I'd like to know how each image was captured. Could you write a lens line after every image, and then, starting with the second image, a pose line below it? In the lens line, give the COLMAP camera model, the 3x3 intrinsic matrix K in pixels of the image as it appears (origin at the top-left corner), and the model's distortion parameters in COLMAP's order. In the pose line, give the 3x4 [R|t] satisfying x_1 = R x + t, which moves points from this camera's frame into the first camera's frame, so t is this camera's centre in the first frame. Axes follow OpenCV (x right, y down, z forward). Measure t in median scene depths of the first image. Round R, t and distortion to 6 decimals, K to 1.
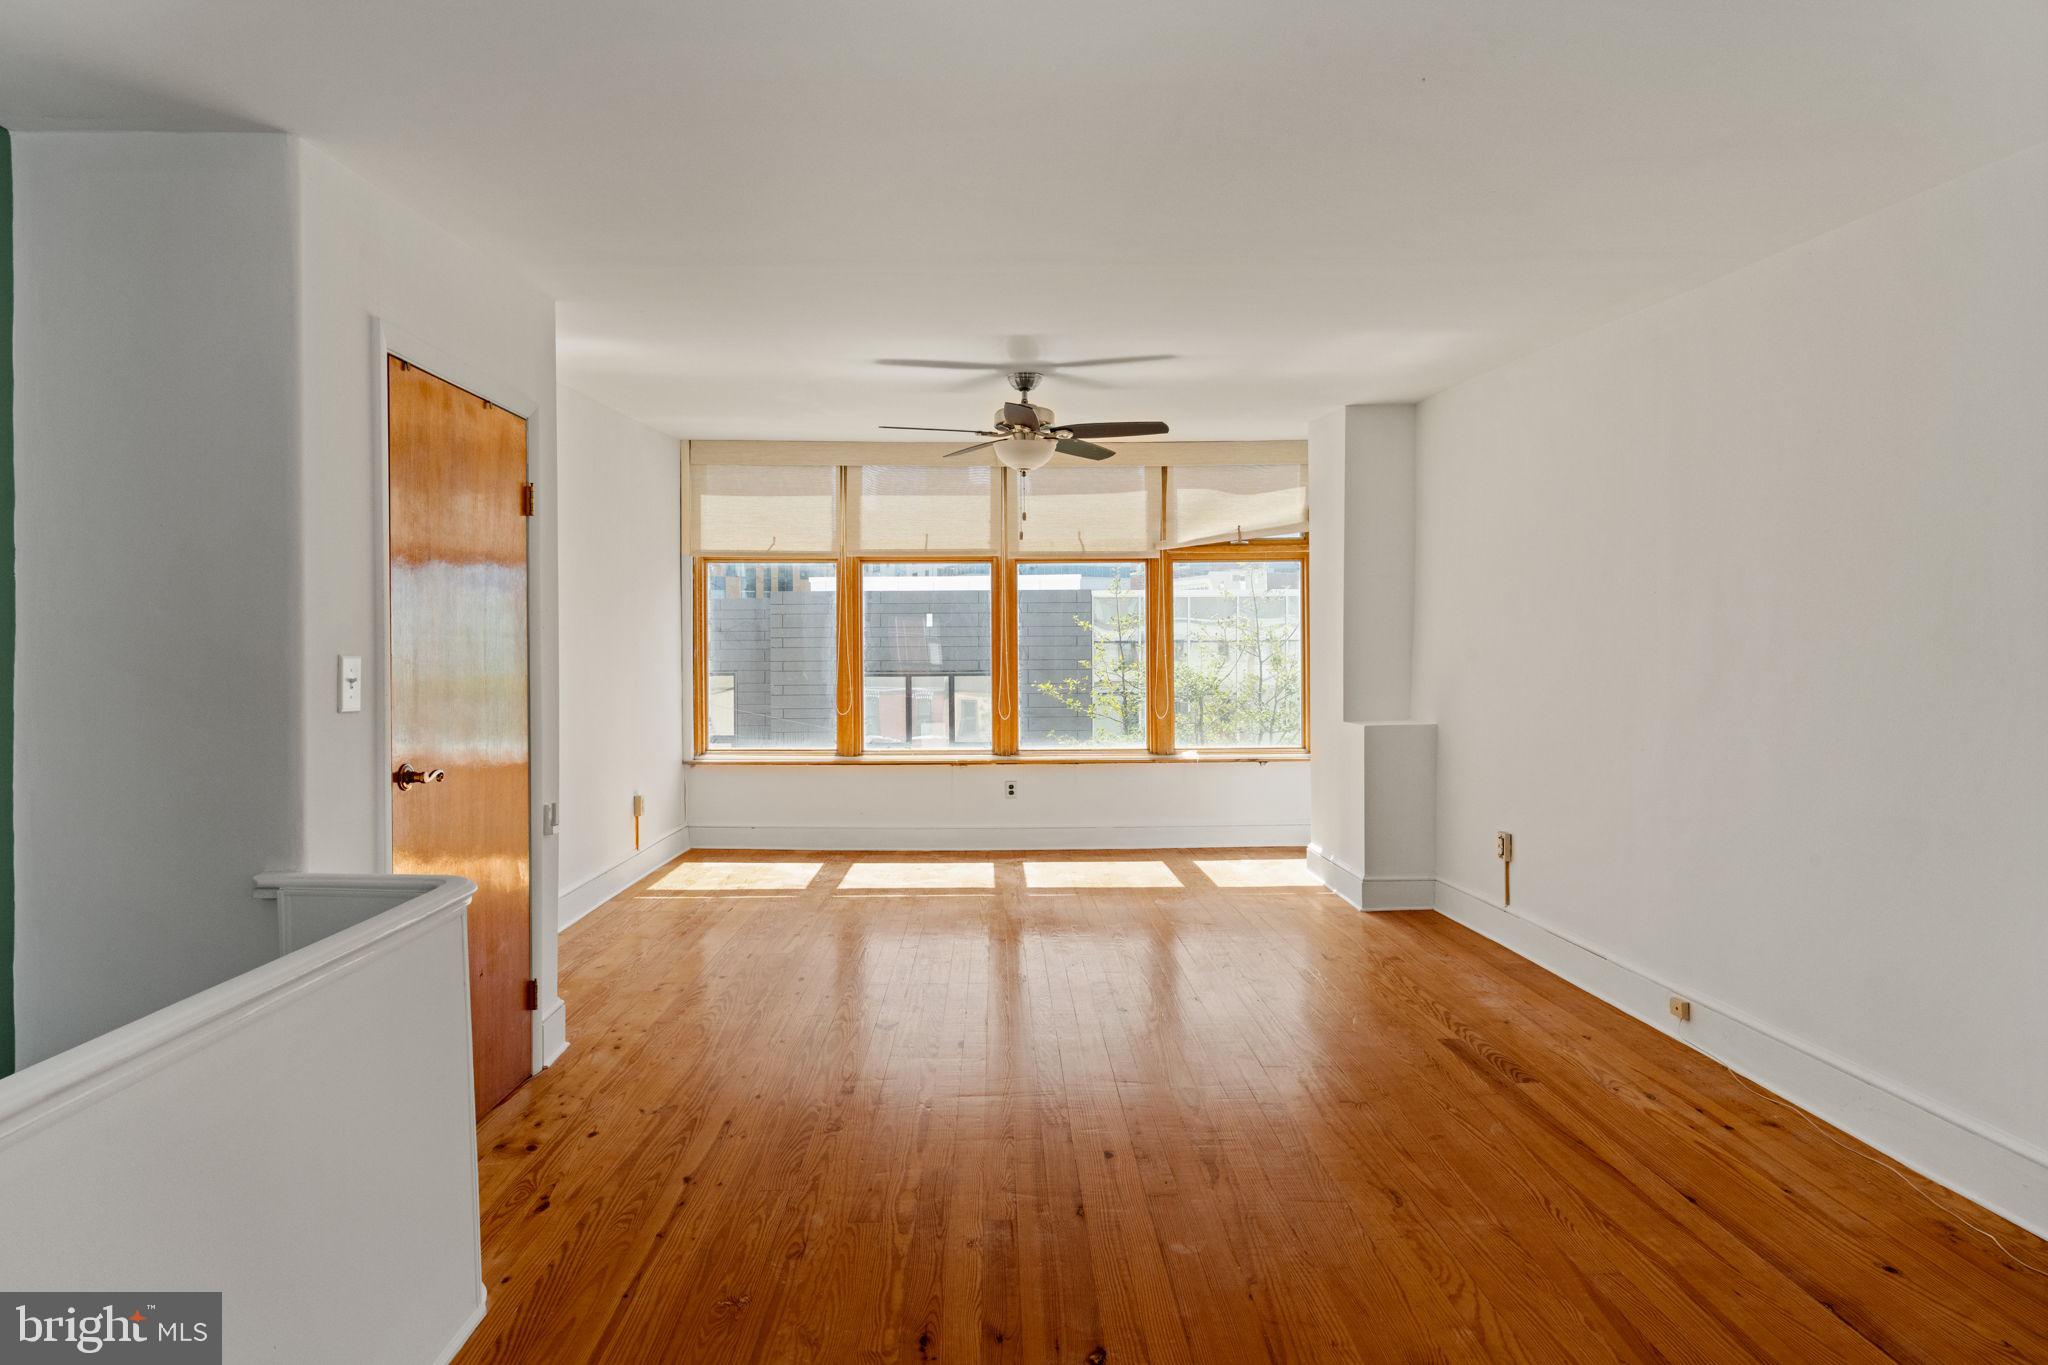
lens RADIAL K [[1121.7, 0, 1003.2], [0, 1121.7, 671.2], [0, 0, 1]] dist [0.001527, 0.000780]
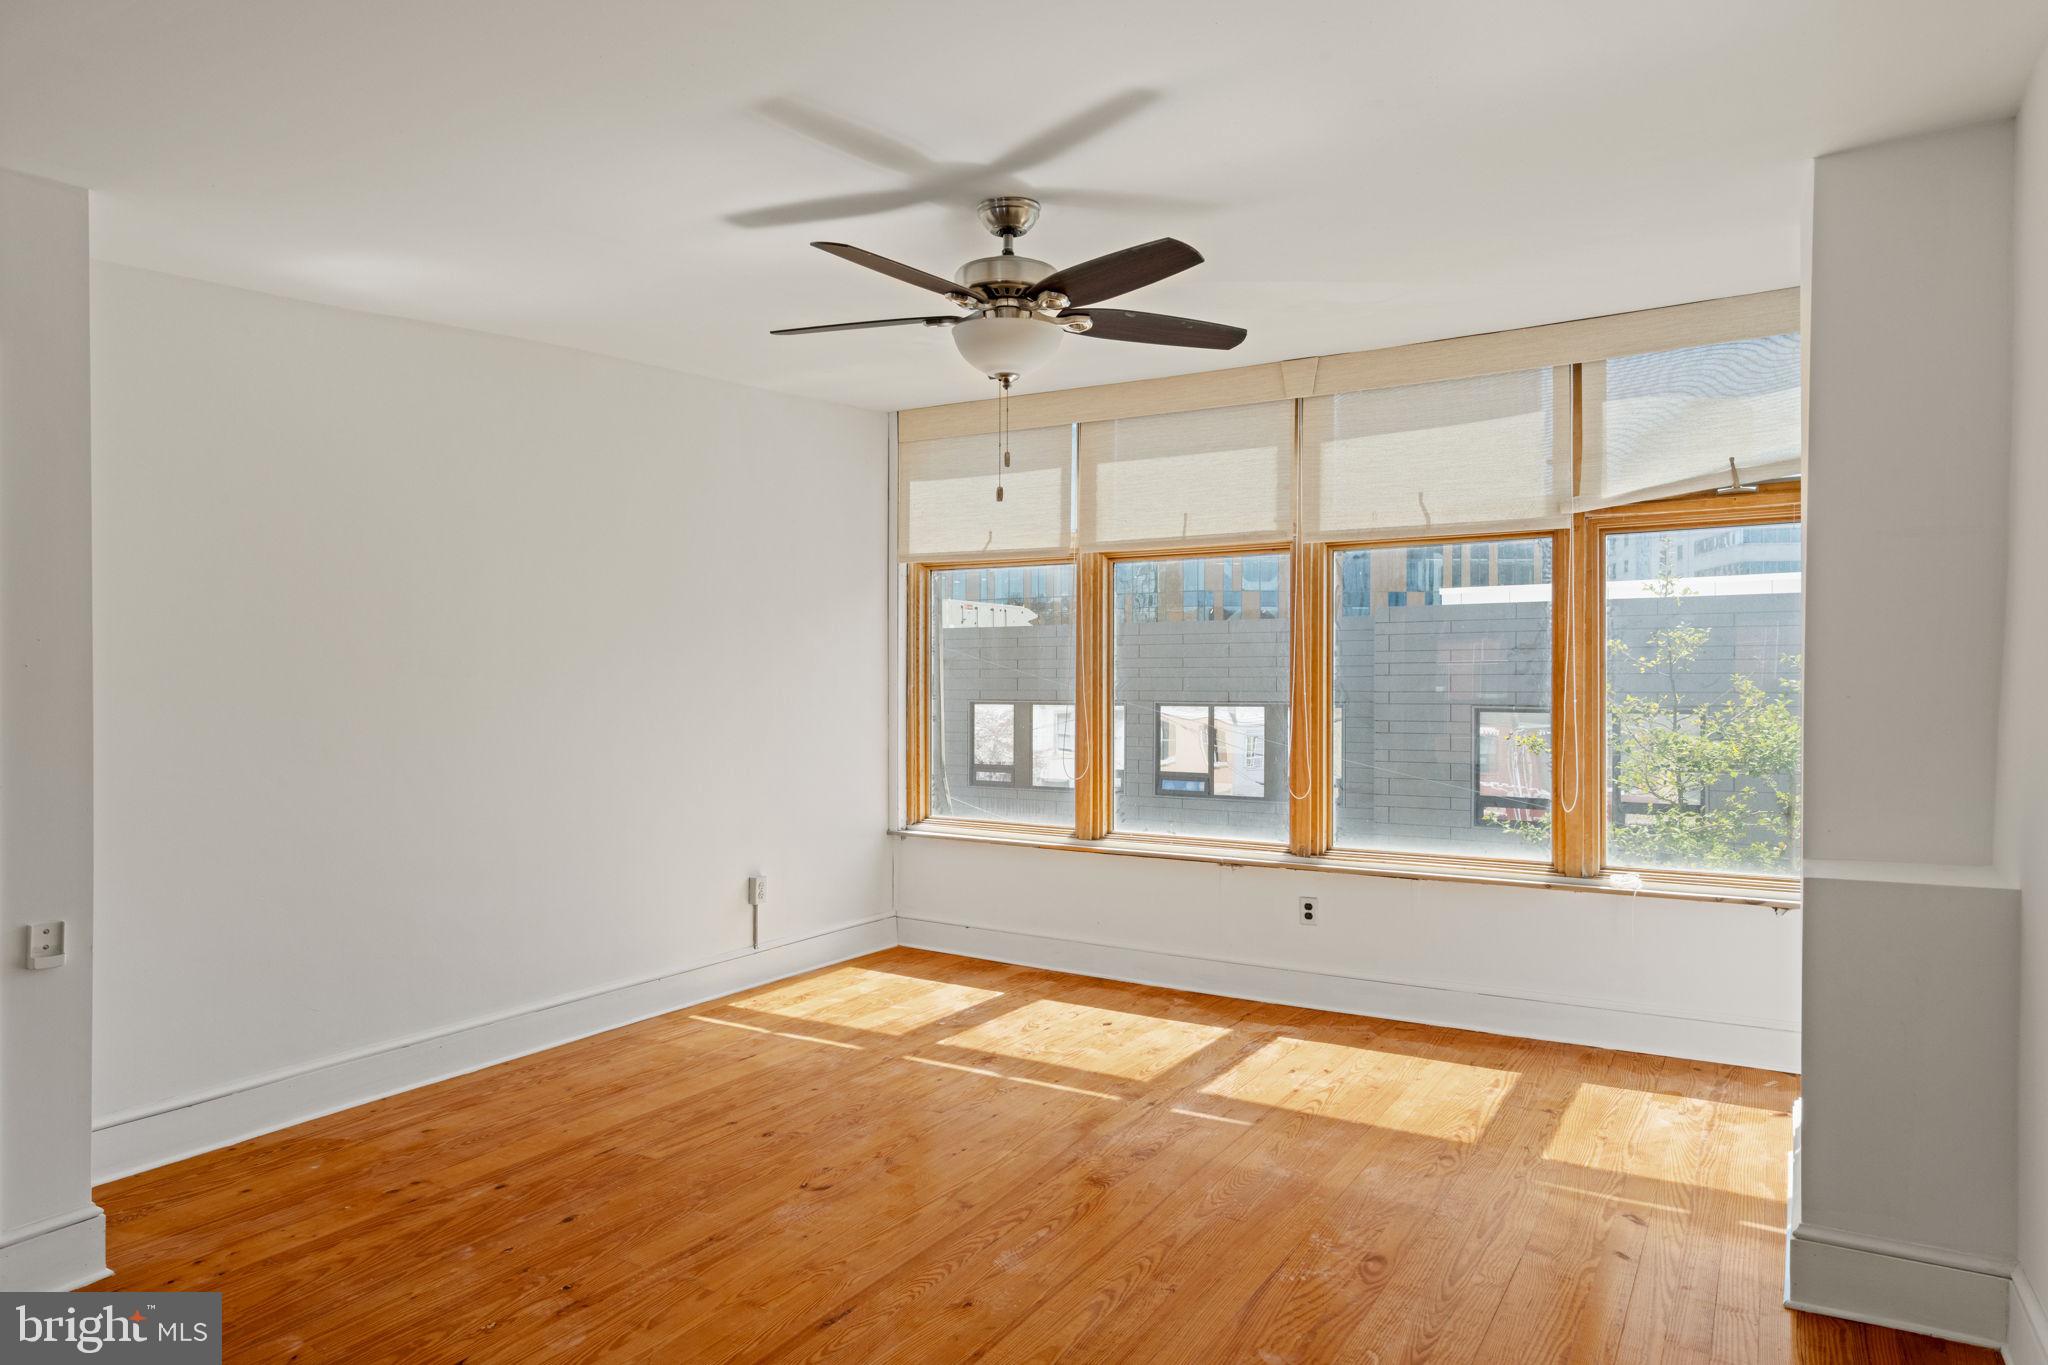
lens RADIAL K [[1261.9, 0, 1013.9], [0, 1261.9, 687.4], [0, 0, 1]] dist [-0.000345, 0.003728]
pose [[0.847841, 0.006165, -0.530215, 0.304890], [-0.011720, 0.999906, -0.007114, -0.016086], [0.530121, 0.012246, 0.847833, 0.399581]]
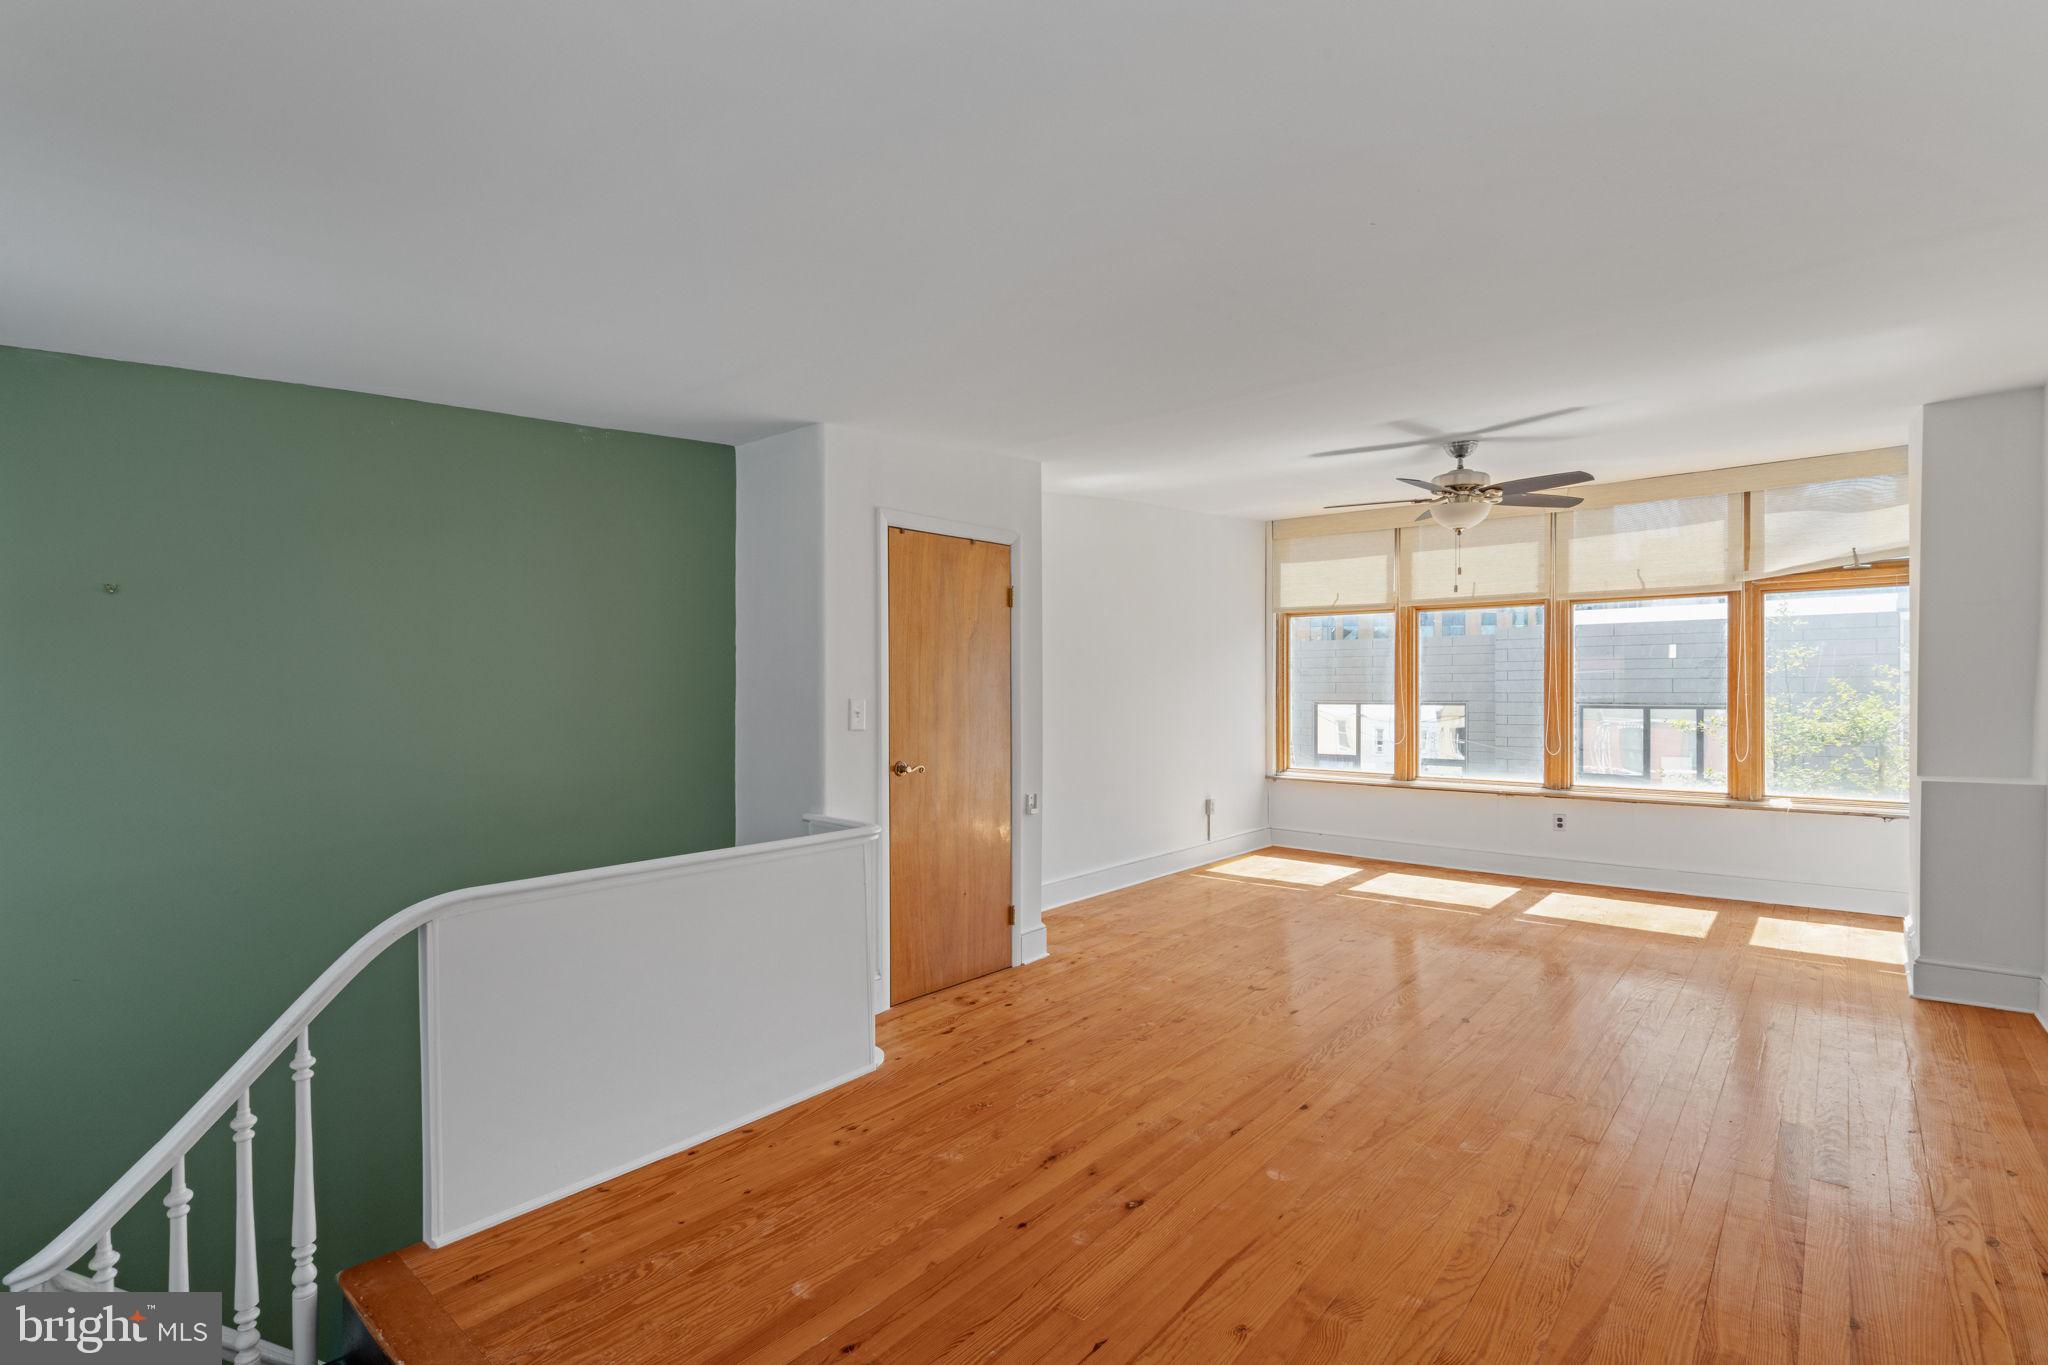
lens RADIAL K [[966.7, 0, 1017.4], [0, 966.7, 696.8], [0, 0, 1]] dist [0.000171, 0.000012]
pose [[0.756577, 0.007484, -0.653862, 0.267847], [-0.009333, 0.999956, 0.000647, -0.008652], [0.653838, 0.005613, 0.756614, -0.005785]]
